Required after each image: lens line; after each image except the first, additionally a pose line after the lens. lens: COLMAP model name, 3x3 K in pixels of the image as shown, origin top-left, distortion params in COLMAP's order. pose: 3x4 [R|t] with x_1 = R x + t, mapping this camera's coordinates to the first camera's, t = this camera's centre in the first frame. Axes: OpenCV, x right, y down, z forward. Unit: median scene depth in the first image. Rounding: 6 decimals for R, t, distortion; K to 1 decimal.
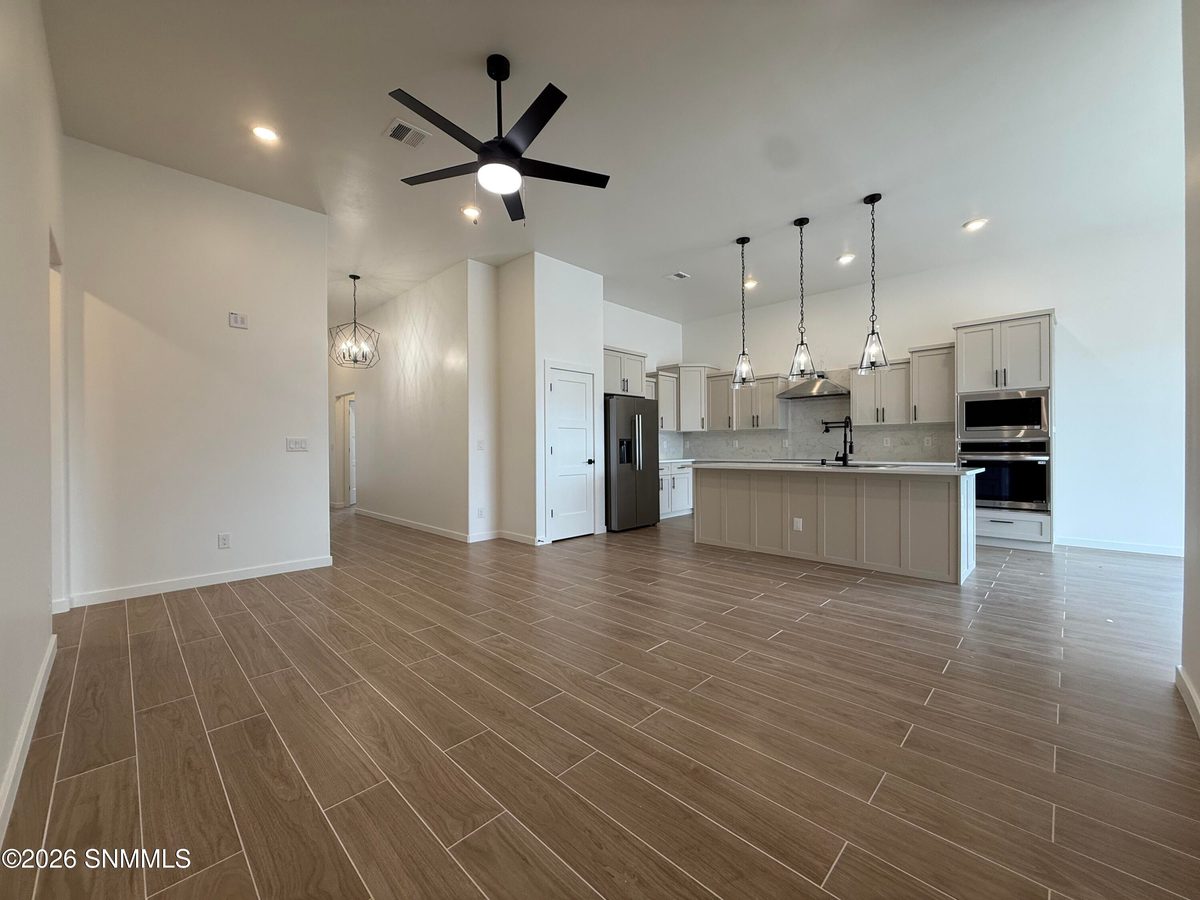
lens RADIAL K [[476.8, 0, 595.4], [0, 476.8, 447.4], [0, 0, 1]] dist [-0.002436, 0.000797]
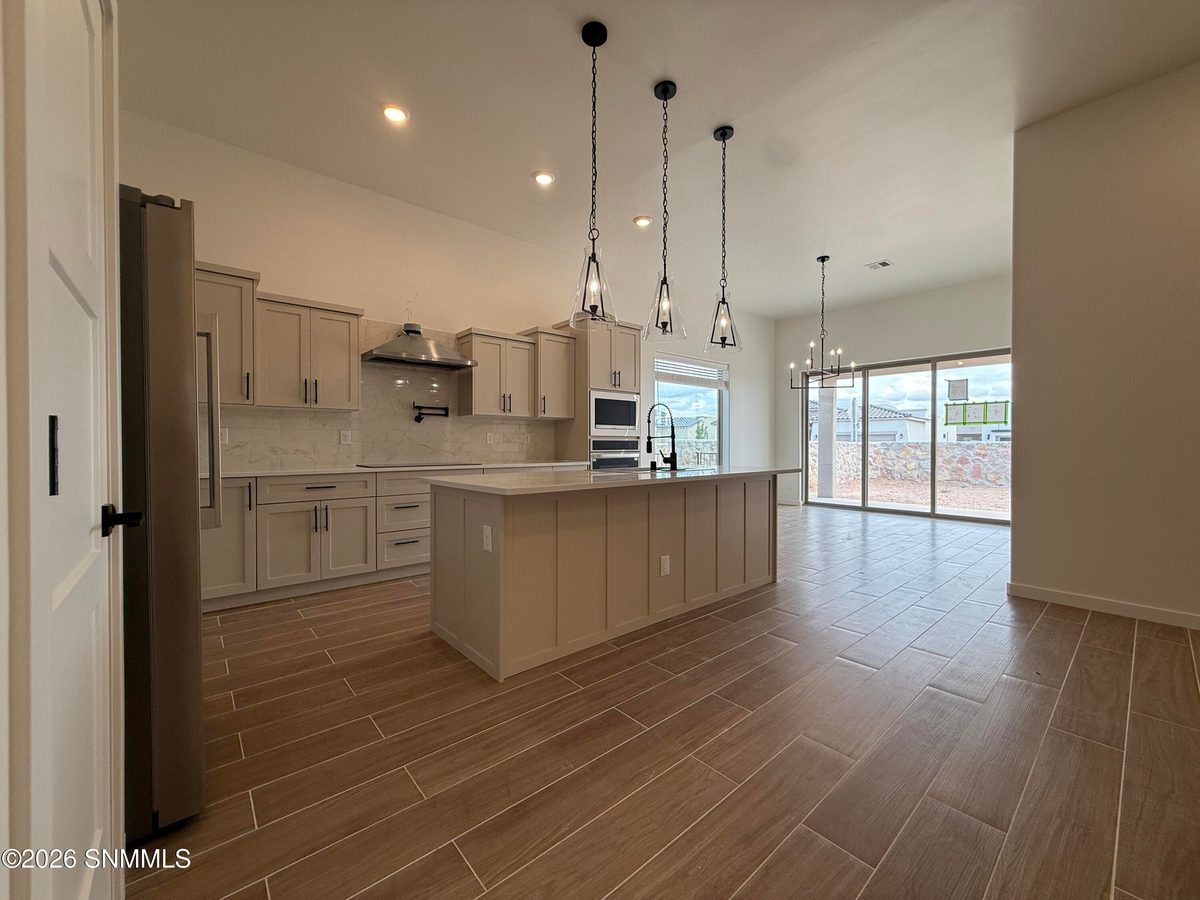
lens RADIAL K [[476.8, 0, 595.2], [0, 476.8, 450.1], [0, 0, 1]] dist [-0.002436, 0.000797]
pose [[0.080808, -0.004987, 0.996717, -0.190517], [-0.000734, 0.999987, 0.005063, 0.004740], [-0.996729, -0.001141, 0.080803, 0.940584]]
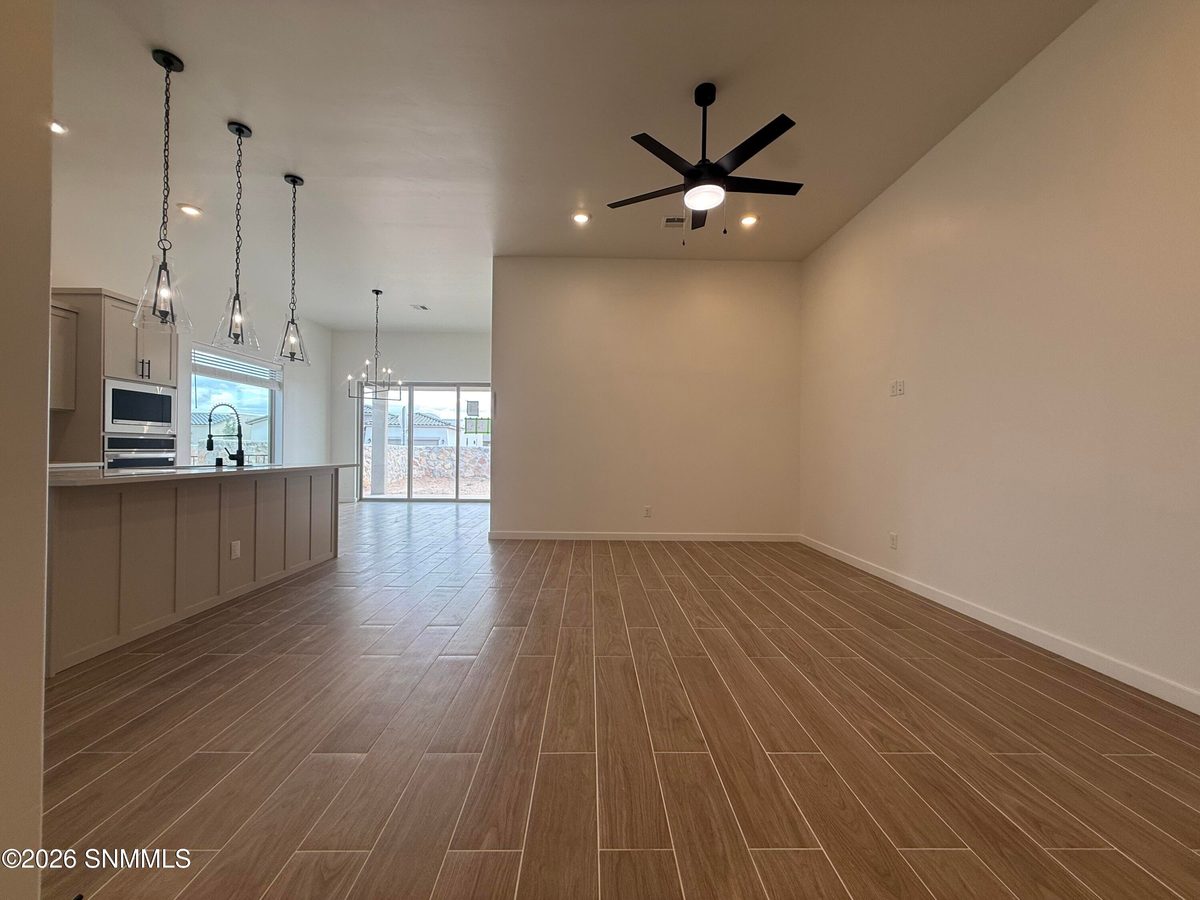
lens RADIAL K [[476.8, 0, 597.2], [0, 476.8, 447.1], [0, 0, 1]] dist [-0.002436, 0.000797]
pose [[-0.716926, 0.005559, 0.697127, -0.413056], [-0.004207, 0.999916, -0.012300, 0.013388], [-0.697137, -0.011751, -0.716842, 1.025013]]
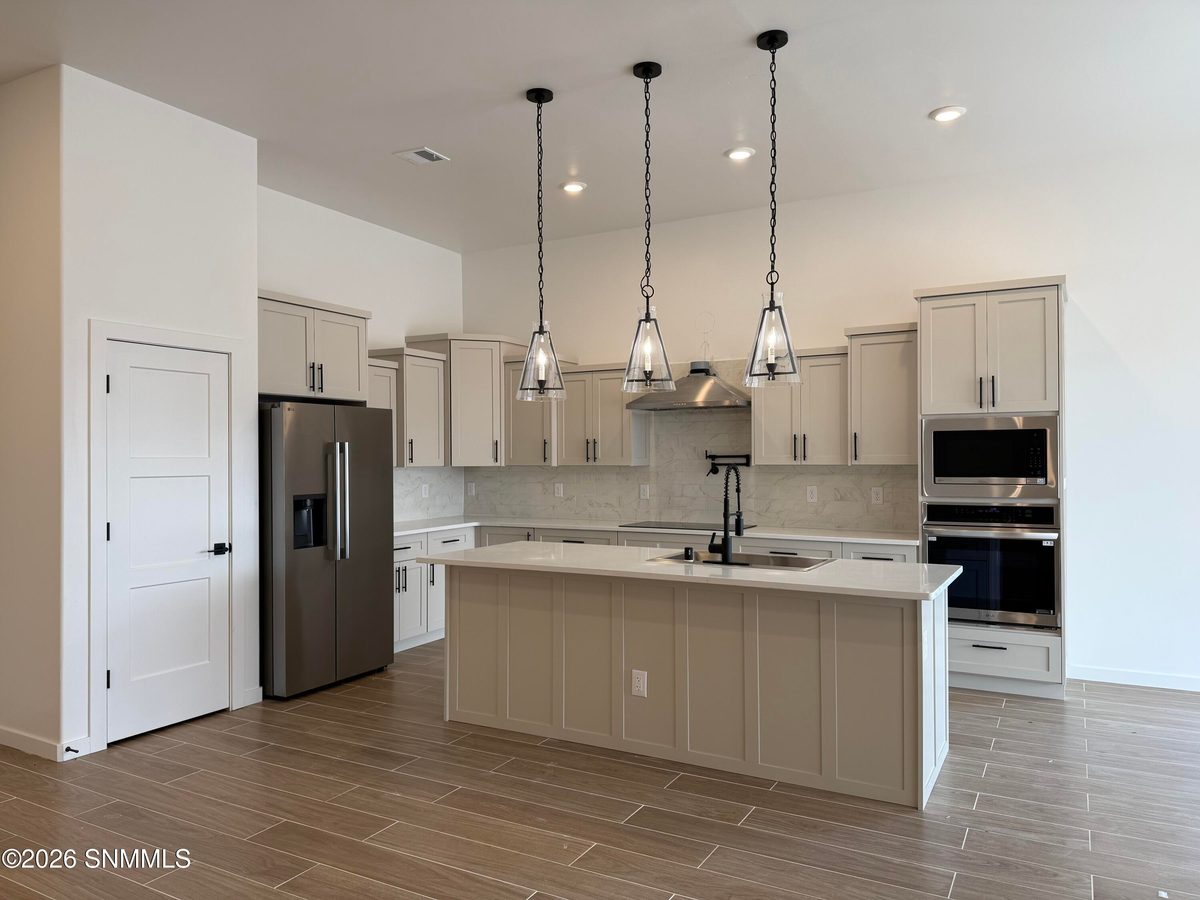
lens RADIAL K [[837.1, 0, 602.3], [0, 837.1, 450.7], [0, 0, 1]] dist [0.046033, -0.029805]
pose [[0.961731, 0.004985, 0.273951, 0.135175], [-0.002168, 0.999942, -0.010585, -0.063016], [-0.273988, 0.009586, 0.961685, 0.158035]]
